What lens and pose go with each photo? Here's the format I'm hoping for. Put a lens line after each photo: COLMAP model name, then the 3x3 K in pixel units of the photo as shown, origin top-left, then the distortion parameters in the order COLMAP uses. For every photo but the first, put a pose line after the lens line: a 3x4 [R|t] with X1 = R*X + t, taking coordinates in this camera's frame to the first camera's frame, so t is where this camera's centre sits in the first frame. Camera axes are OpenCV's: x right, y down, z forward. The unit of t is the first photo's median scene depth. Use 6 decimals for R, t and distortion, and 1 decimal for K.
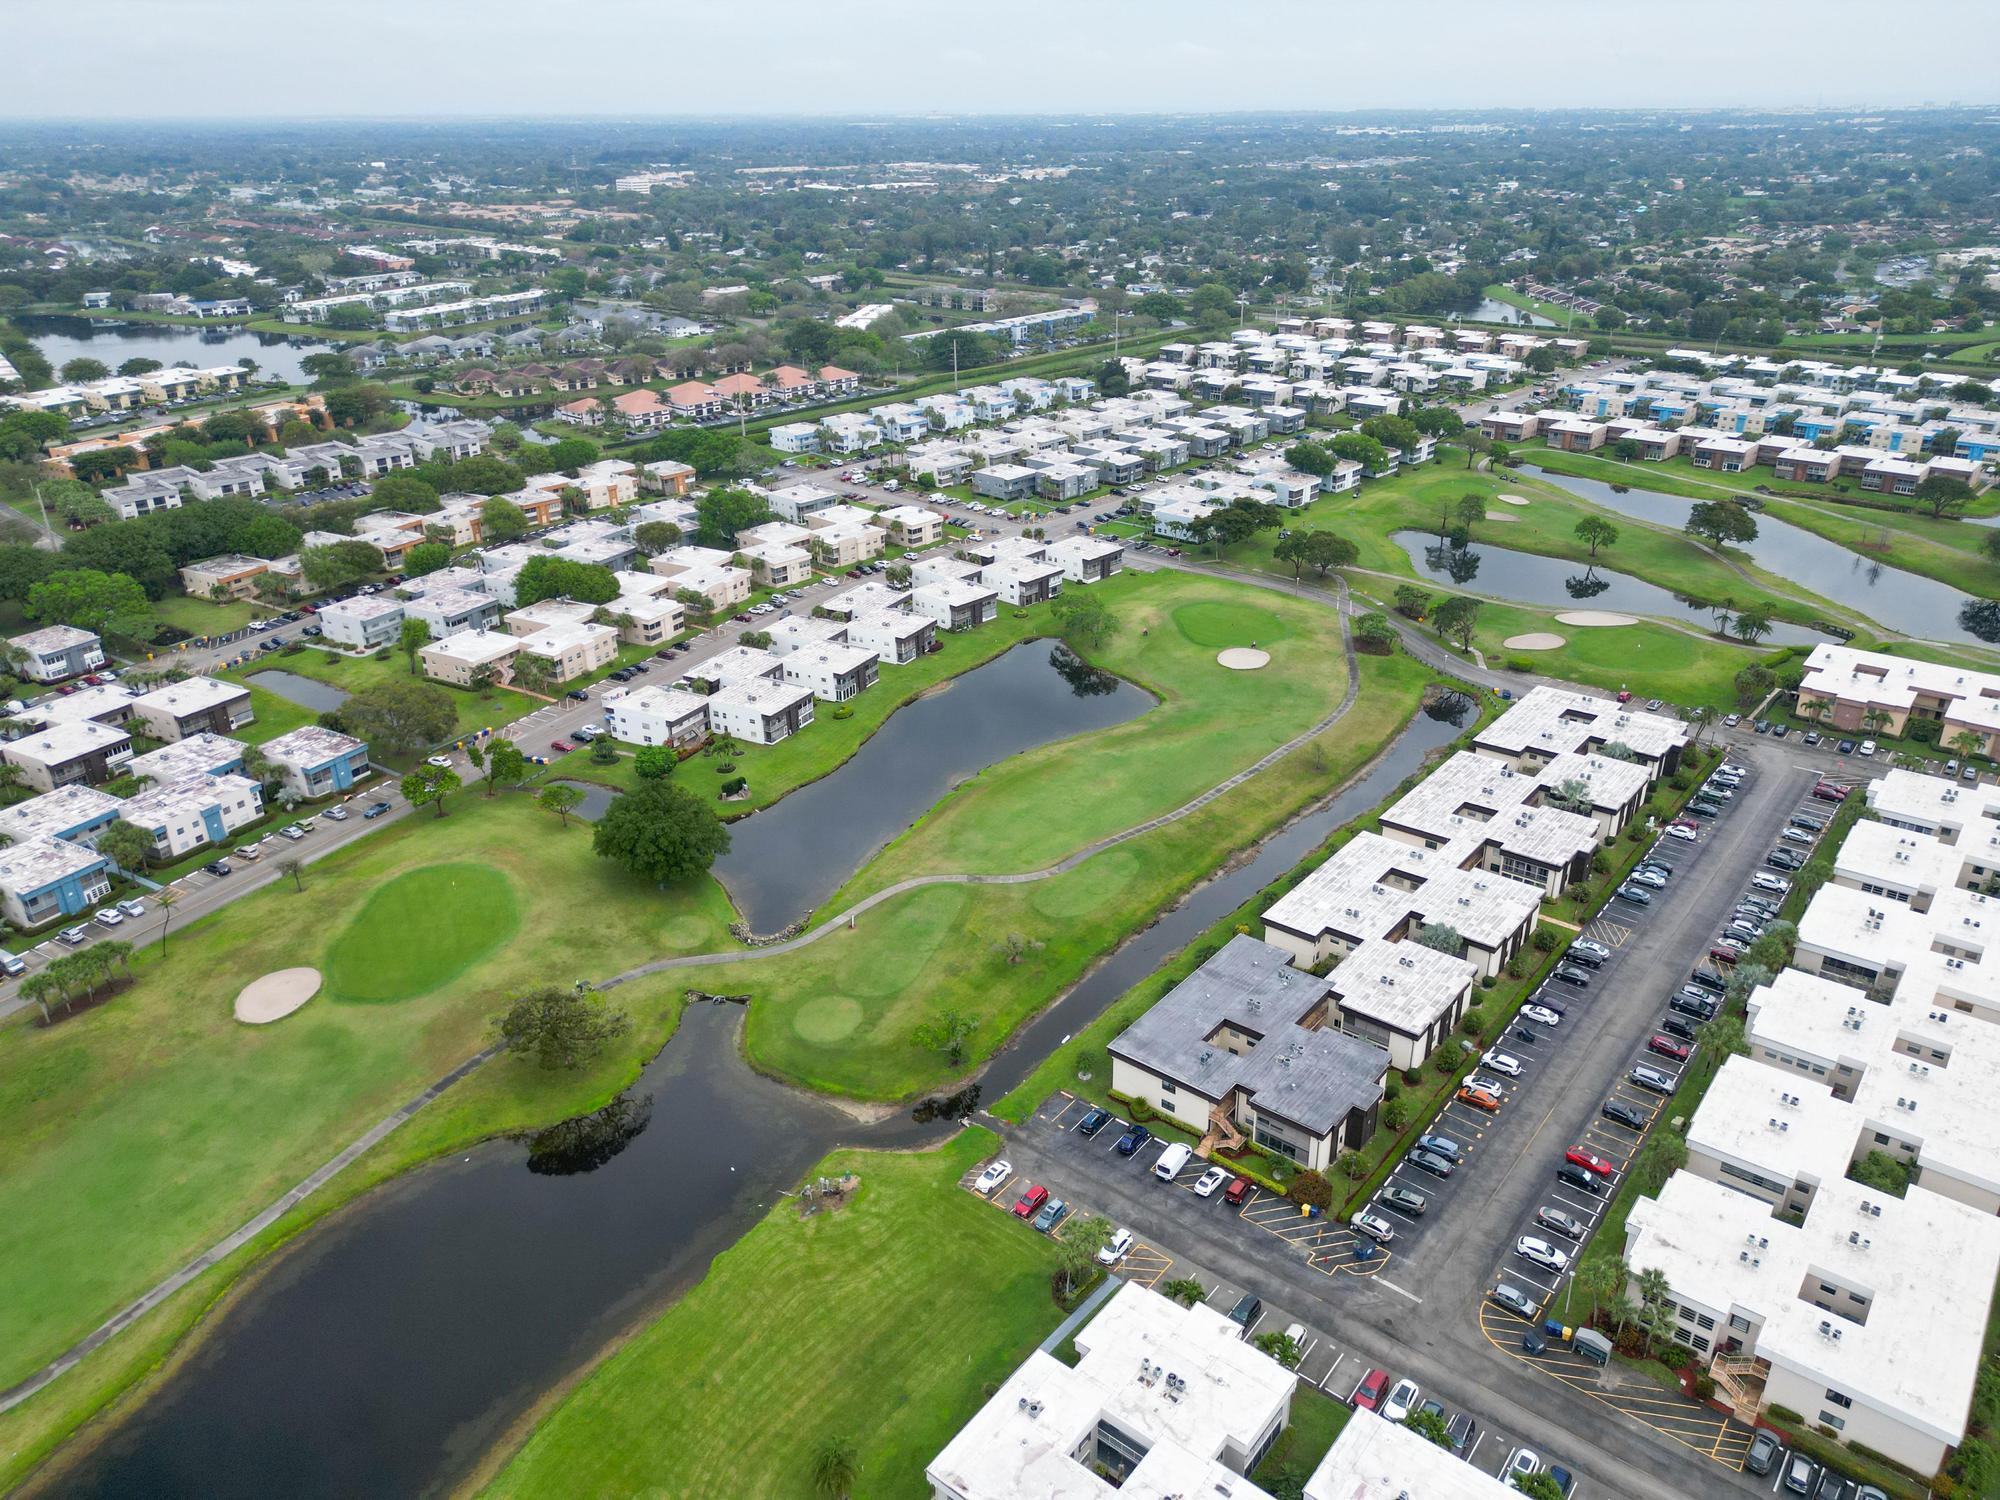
lens RADIAL K [[1393.5, 0, 990.3], [0, 1393.5, 753.4], [0, 0, 1]] dist [0.070259, -0.067831]
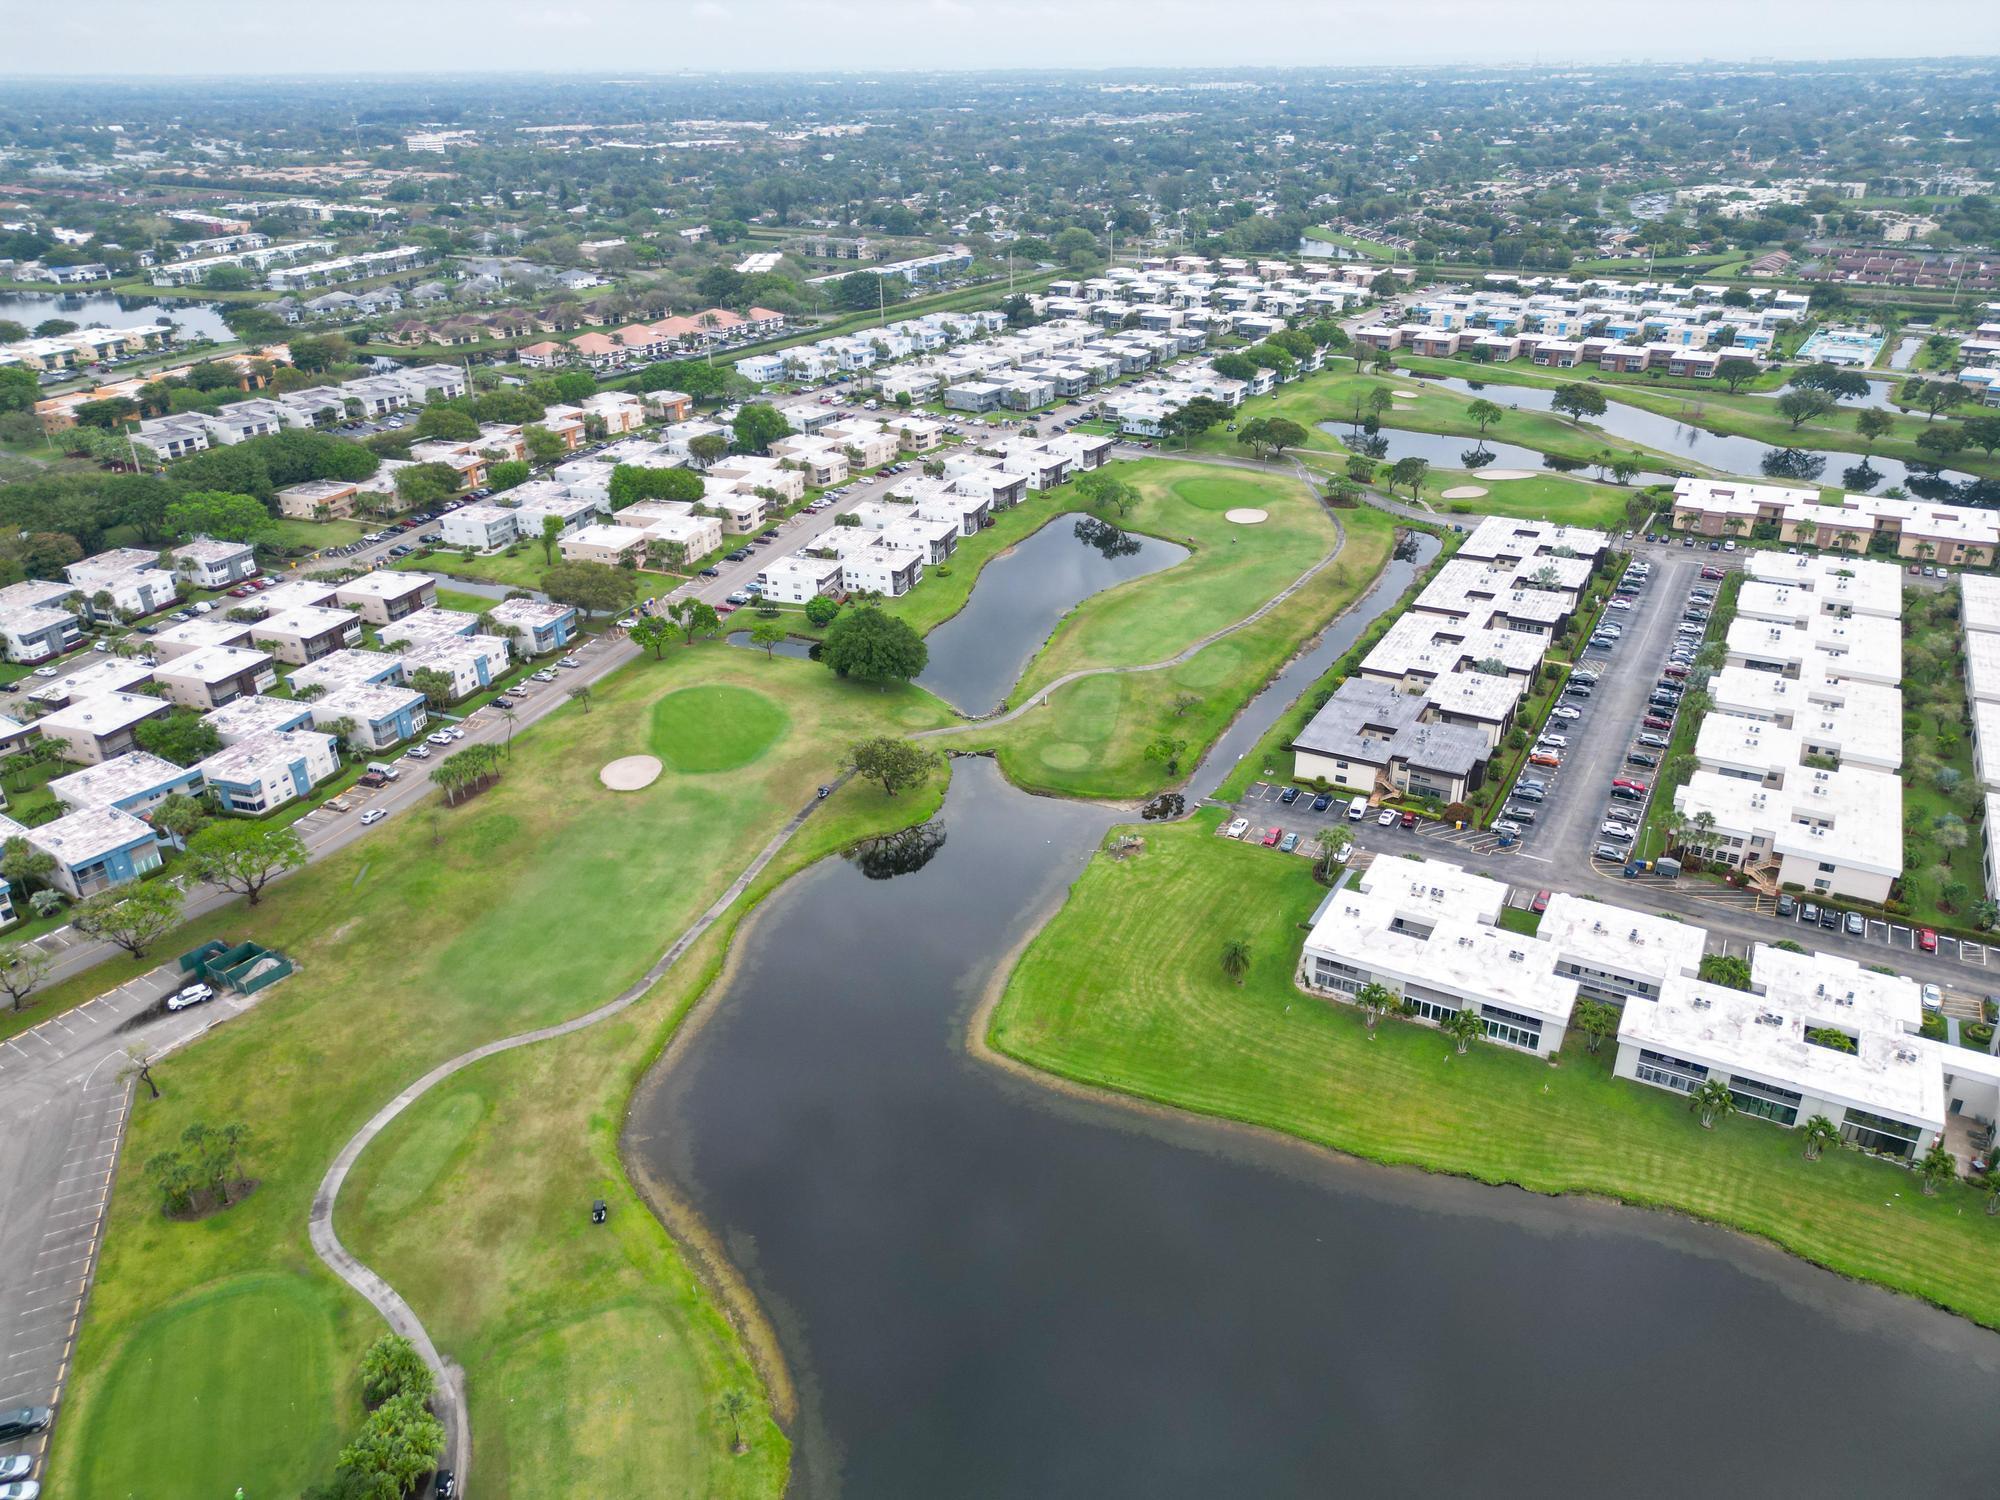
lens RADIAL K [[1393.5, 0, 990.3], [0, 1393.5, 753.4], [0, 0, 1]] dist [0.070259, -0.067831]
pose [[0.987043, -0.073595, 0.142586, -0.197543], [0.070157, 0.997114, 0.028996, 0.075750], [-0.144308, -0.018616, 0.989358, -0.158789]]
